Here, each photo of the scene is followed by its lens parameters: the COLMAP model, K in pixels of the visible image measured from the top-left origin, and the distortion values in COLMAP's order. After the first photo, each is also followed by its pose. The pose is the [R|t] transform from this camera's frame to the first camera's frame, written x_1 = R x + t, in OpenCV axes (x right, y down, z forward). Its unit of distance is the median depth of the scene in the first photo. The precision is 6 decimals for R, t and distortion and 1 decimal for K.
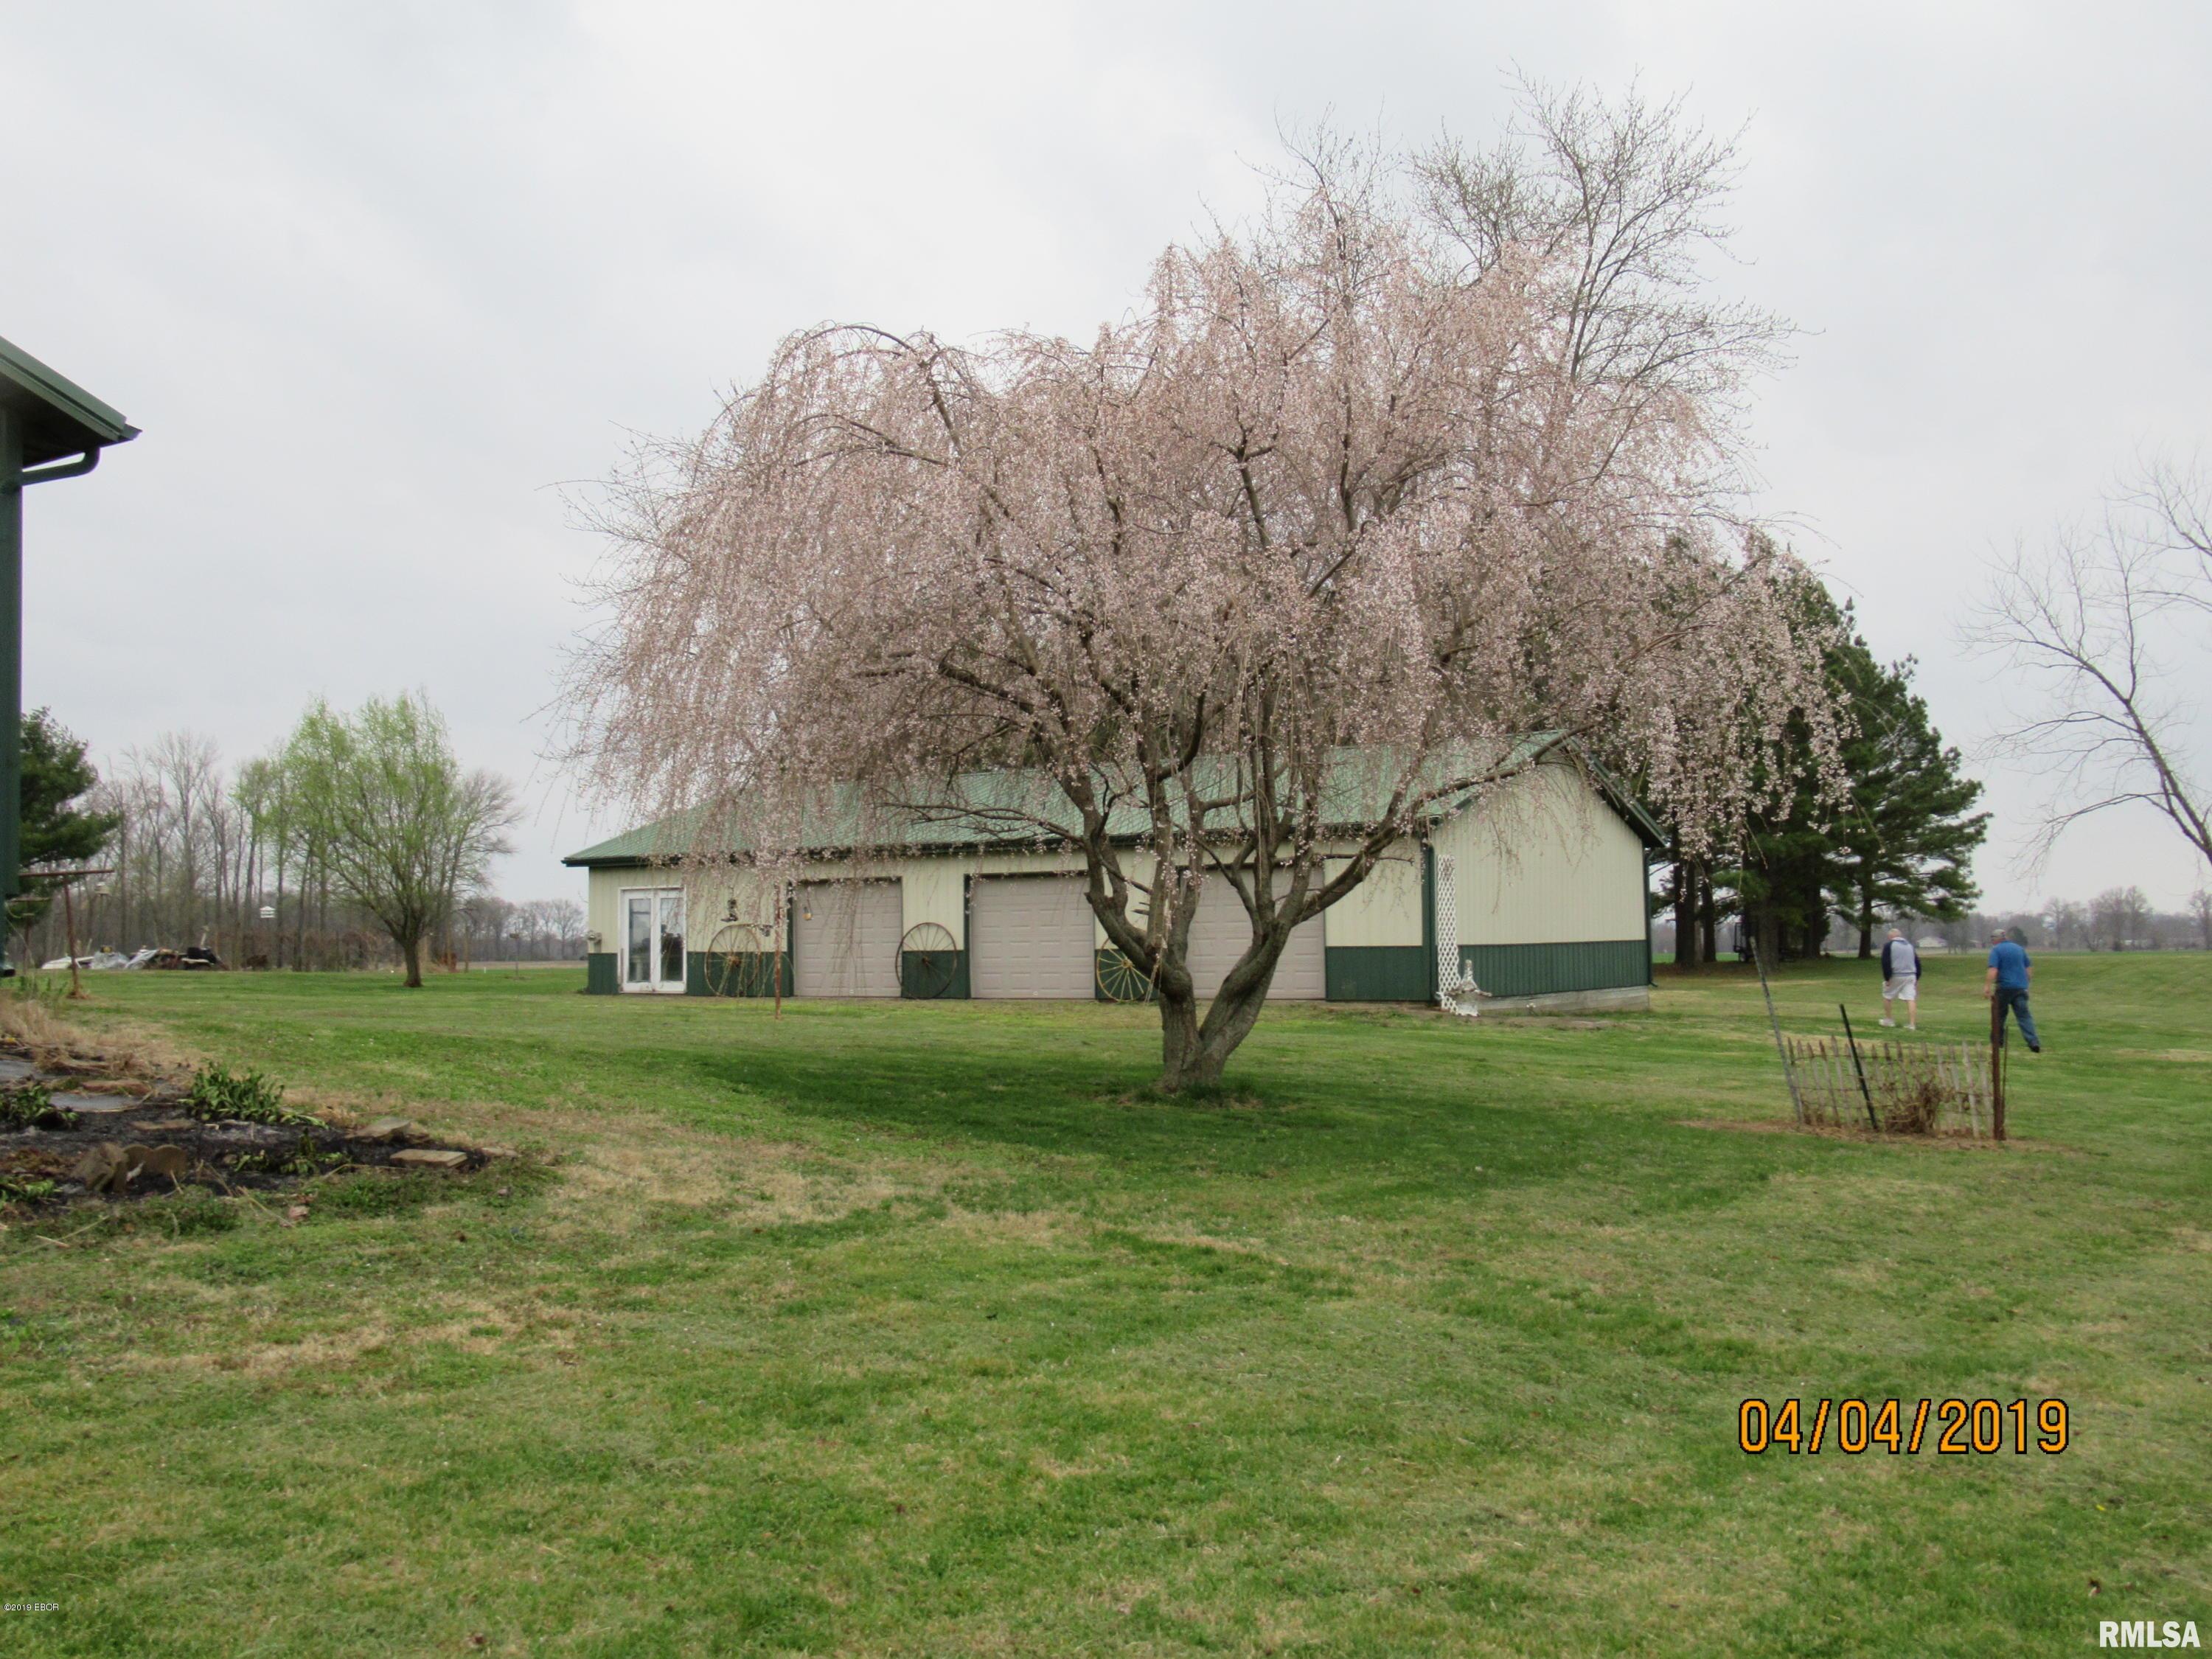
lens RADIAL K [[2155.2, 0, 1076.4], [0, 2155.2, 838.7], [0, 0, 1]] dist [0.000582, 0.004163]
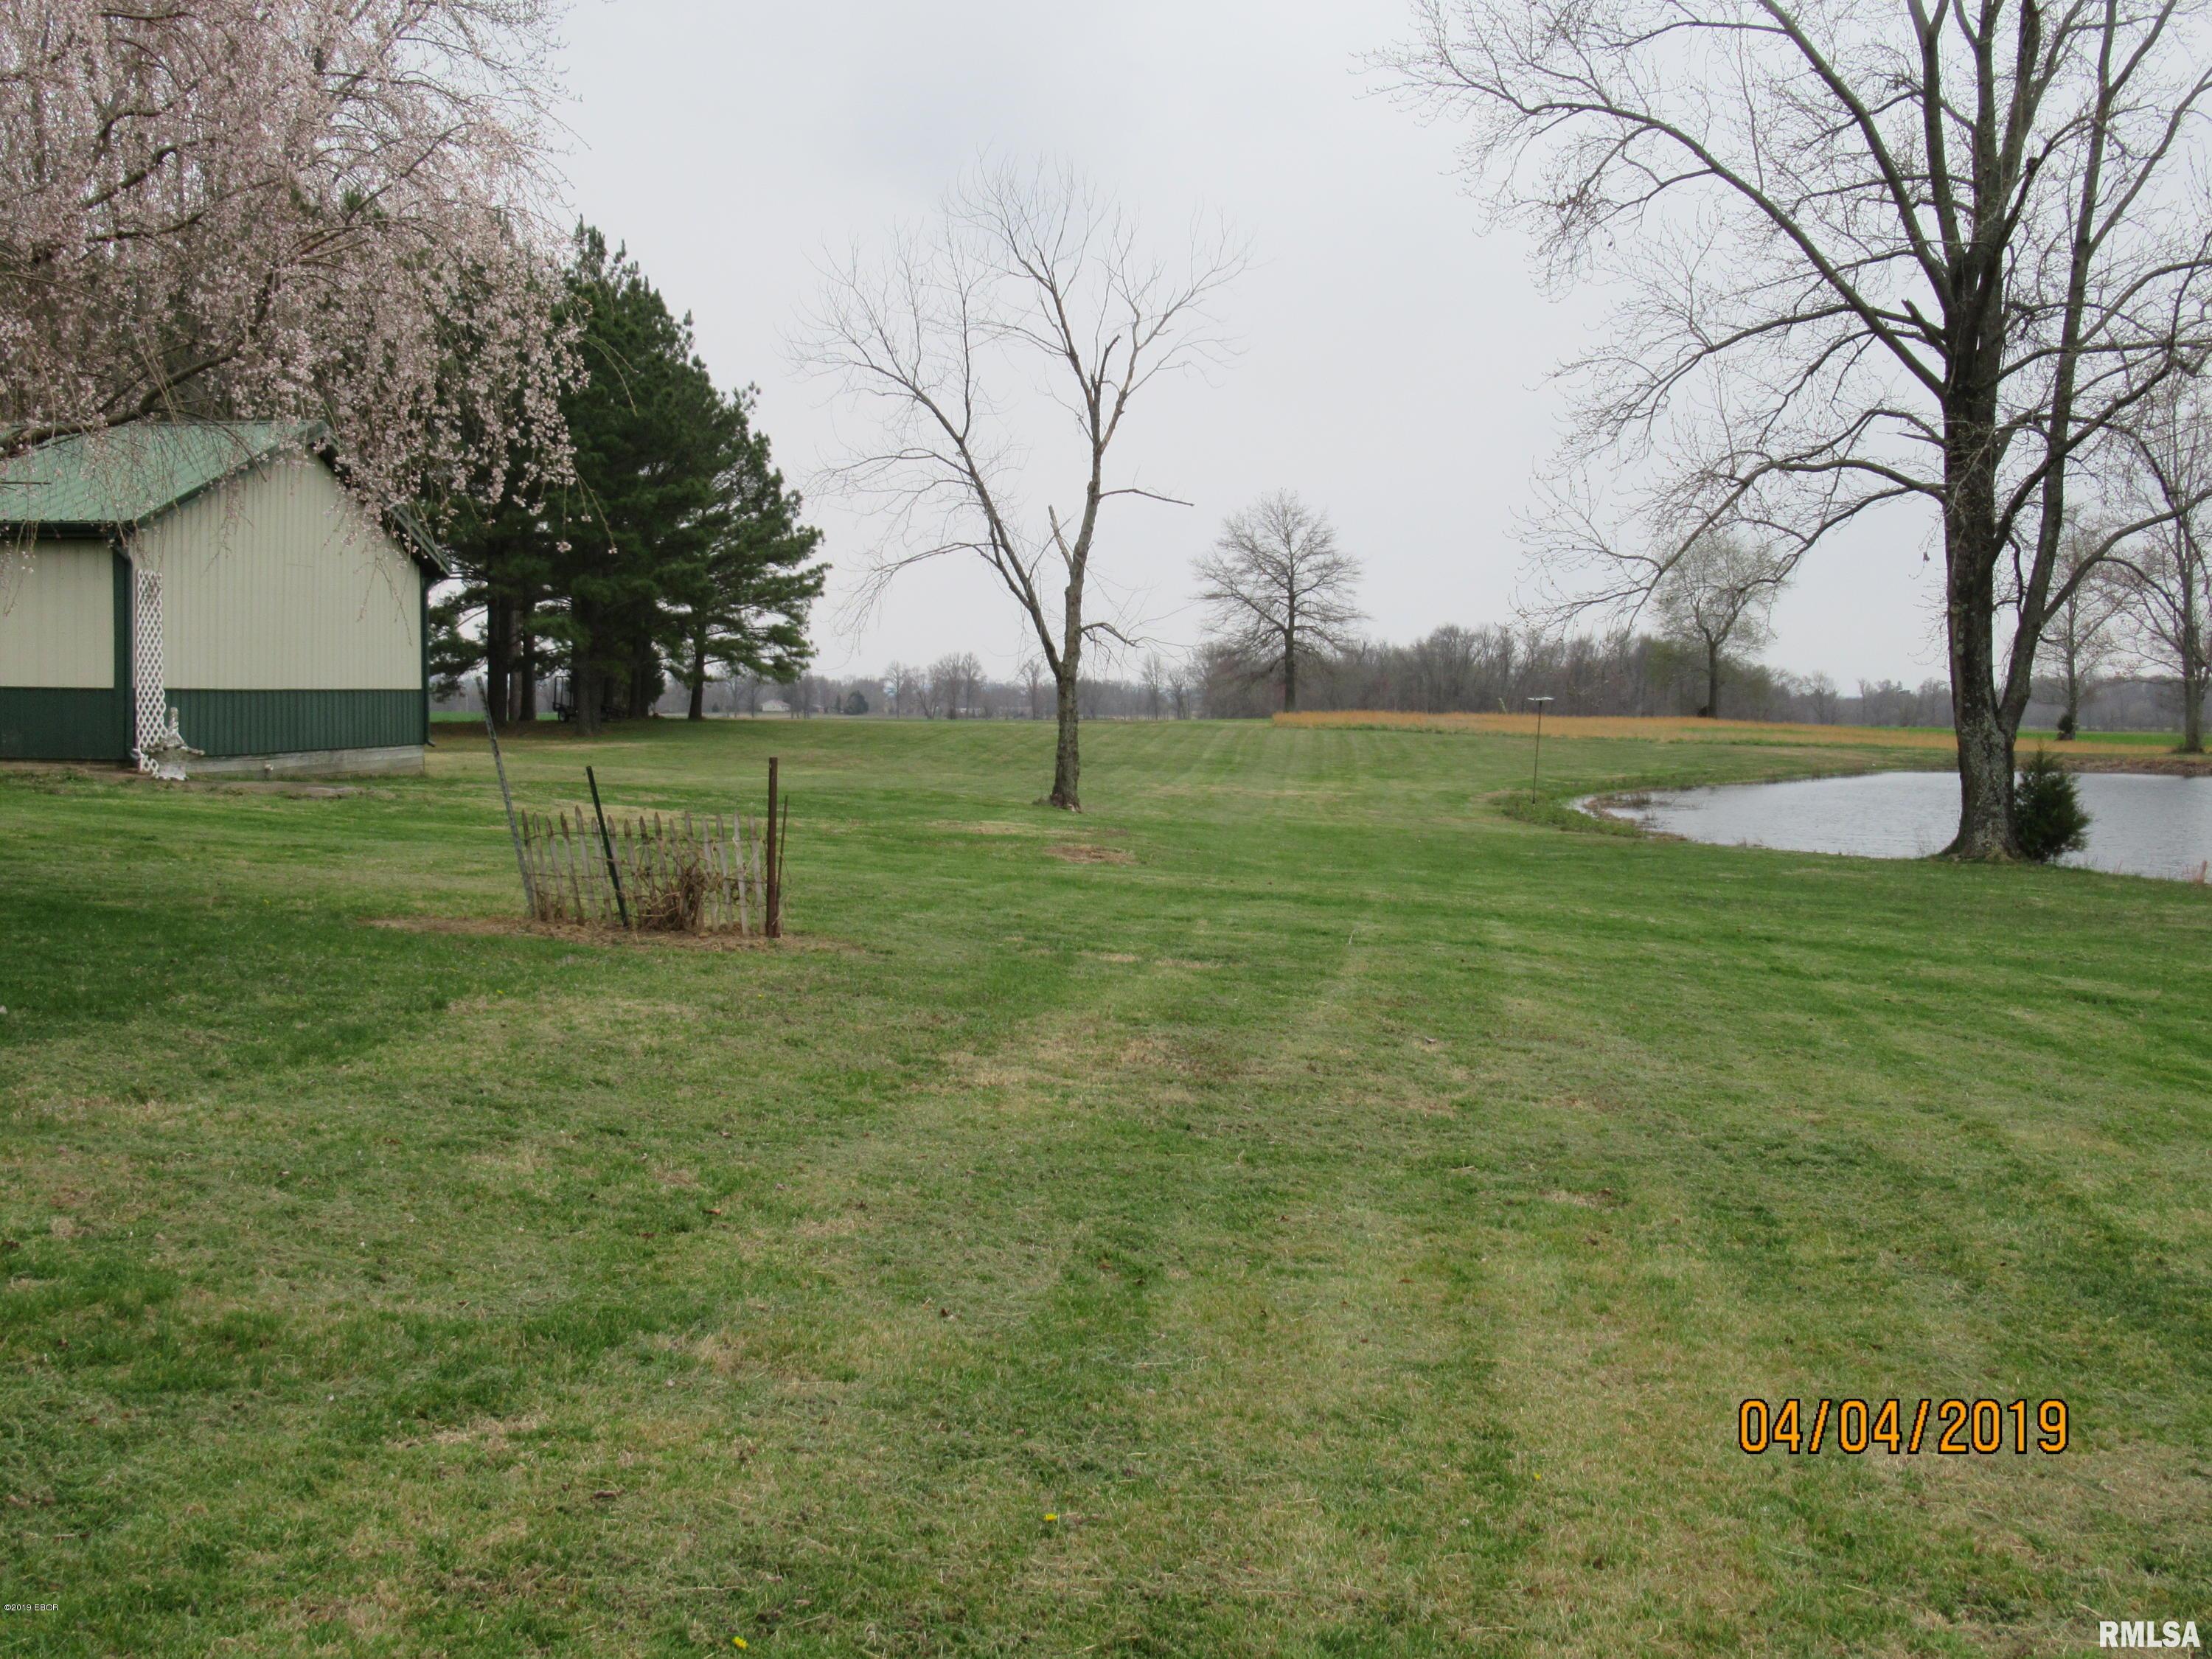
lens RADIAL K [[2378.8, 0, 1106.0], [0, 2378.8, 829.5], [0, 0, 1]] dist [-0.097834, 0.018823]
pose [[0.871811, -0.003244, 0.489831, 0.060541], [-0.046582, 0.994897, 0.089495, 0.008858], [-0.487622, -0.100840, 0.867212, 0.103357]]
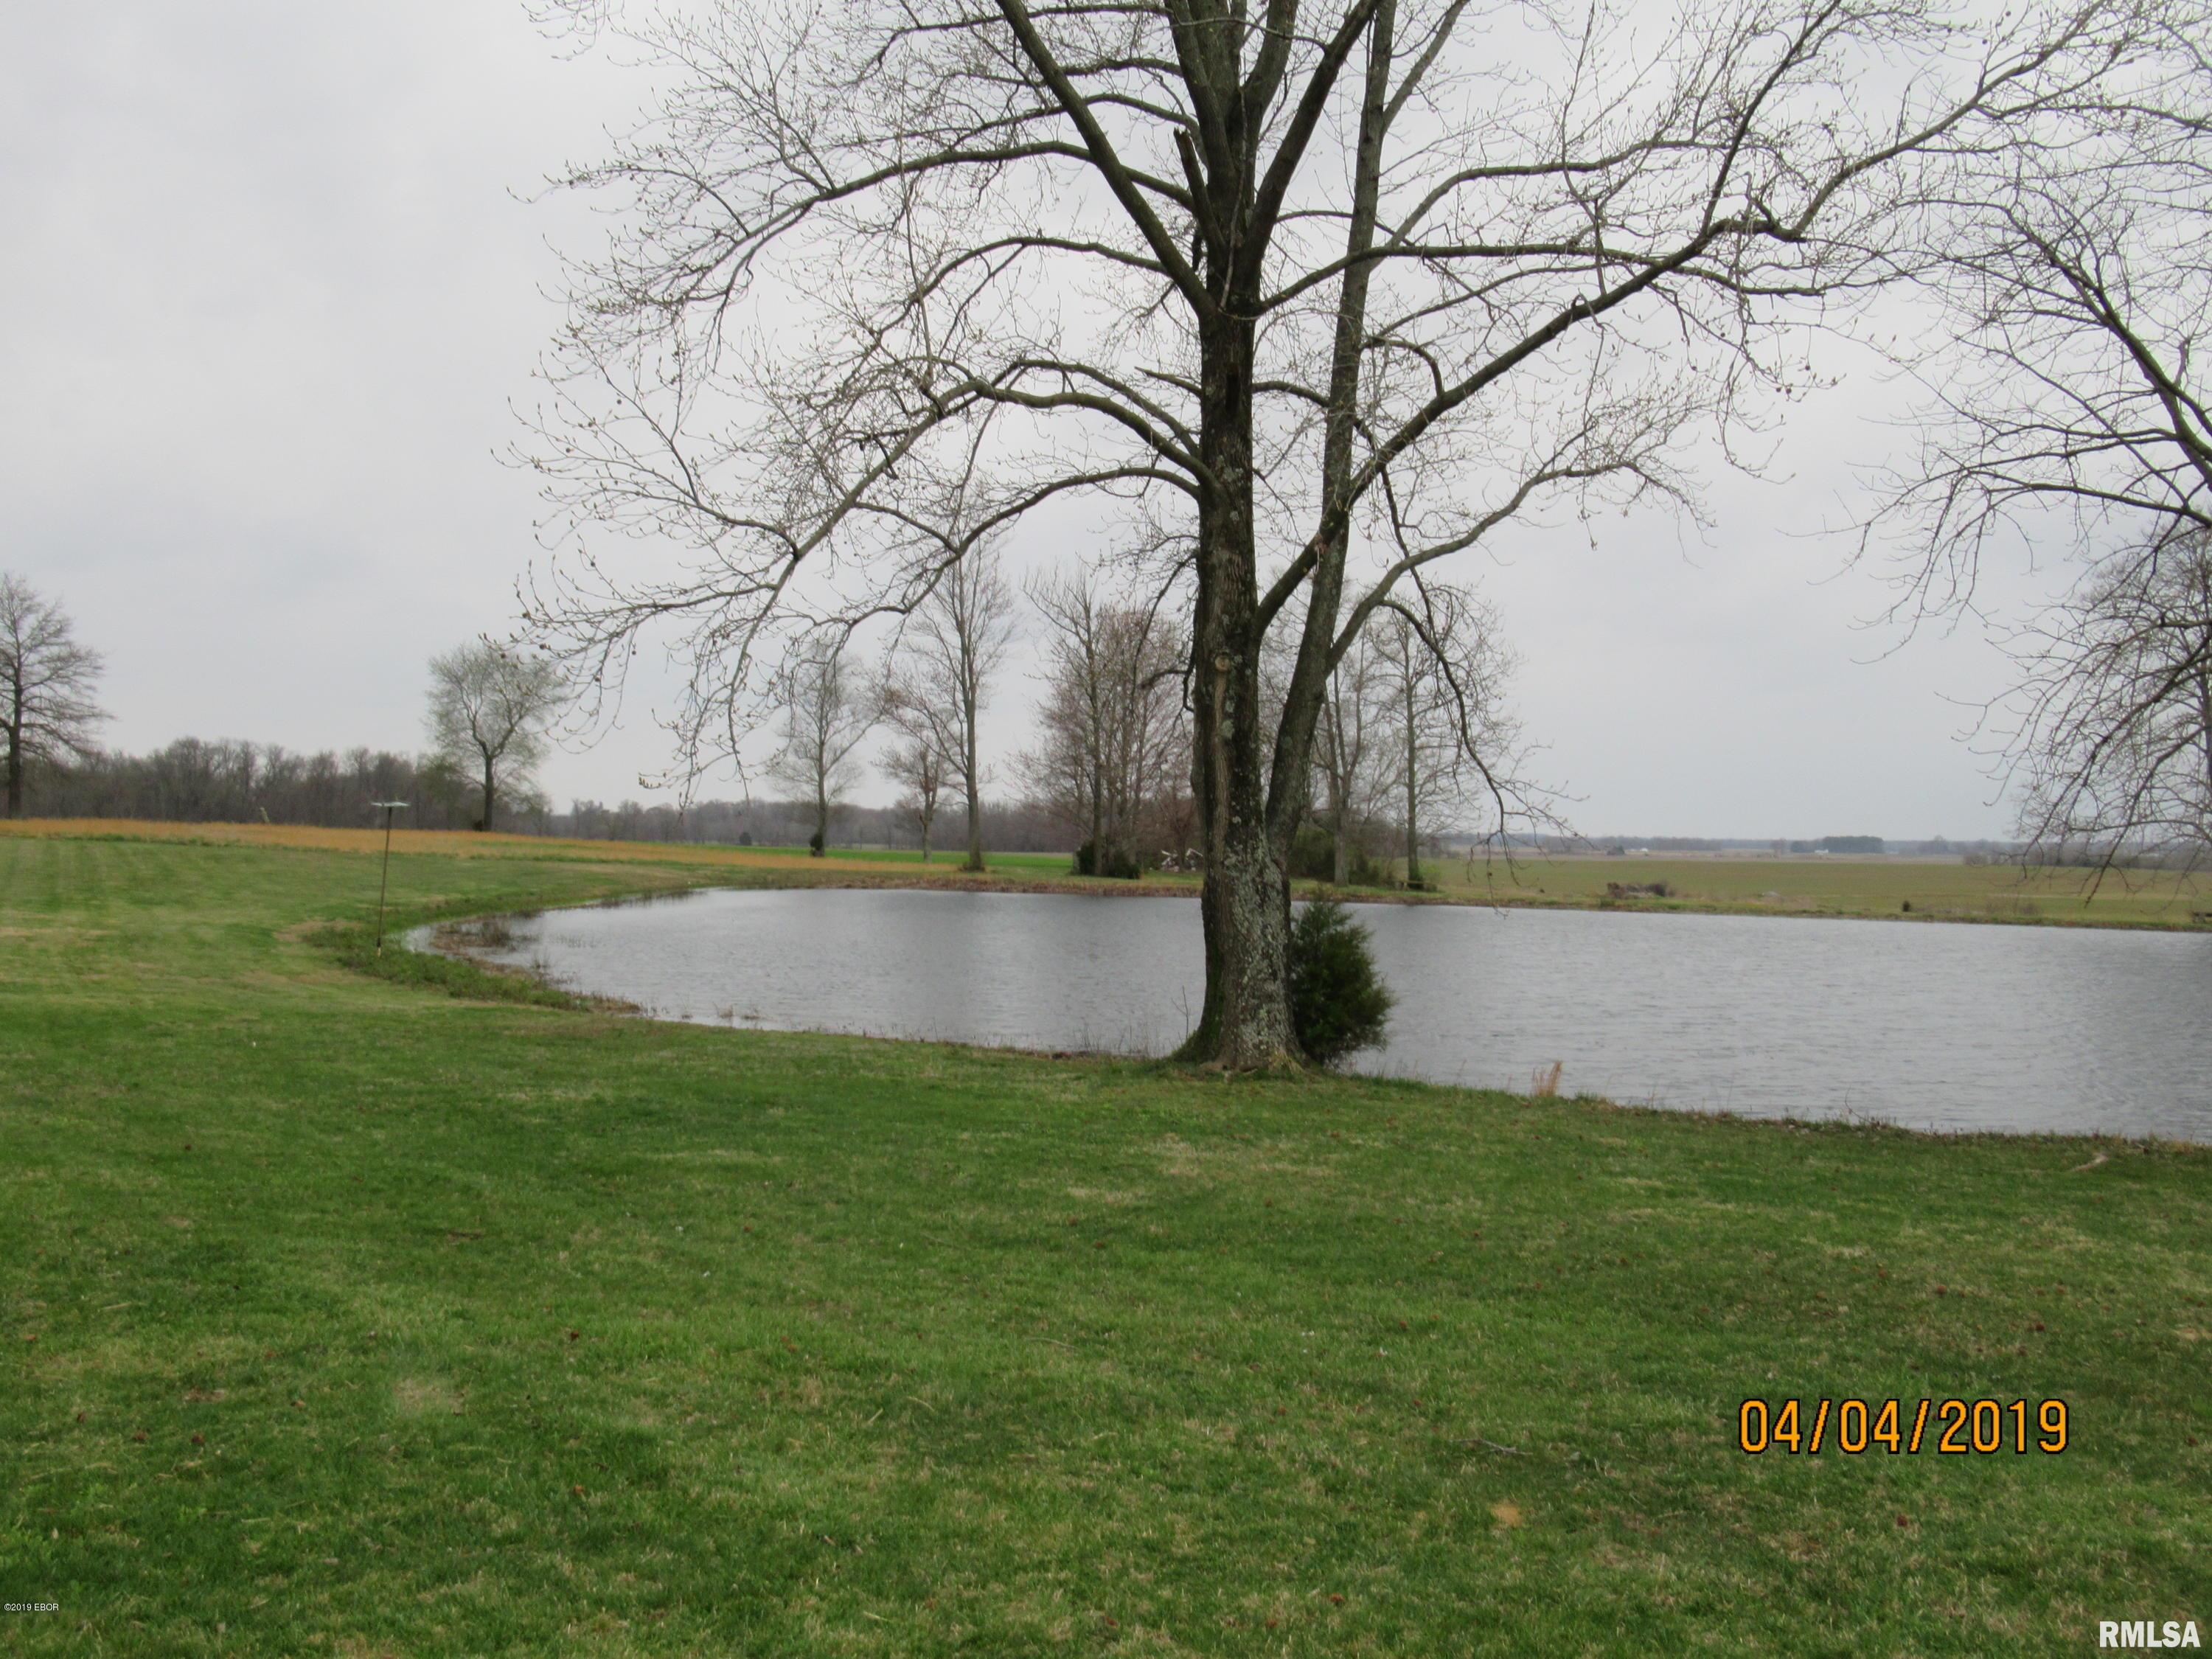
lens RADIAL K [[2155.2, 0, 1076.4], [0, 2155.2, 838.7], [0, 0, 1]] dist [0.000582, 0.004163]
pose [[0.500626, 0.027711, 0.865220, 0.135994], [-0.076164, 0.997021, 0.012137, 0.014083], [-0.862307, -0.071975, 0.501245, 0.215232]]
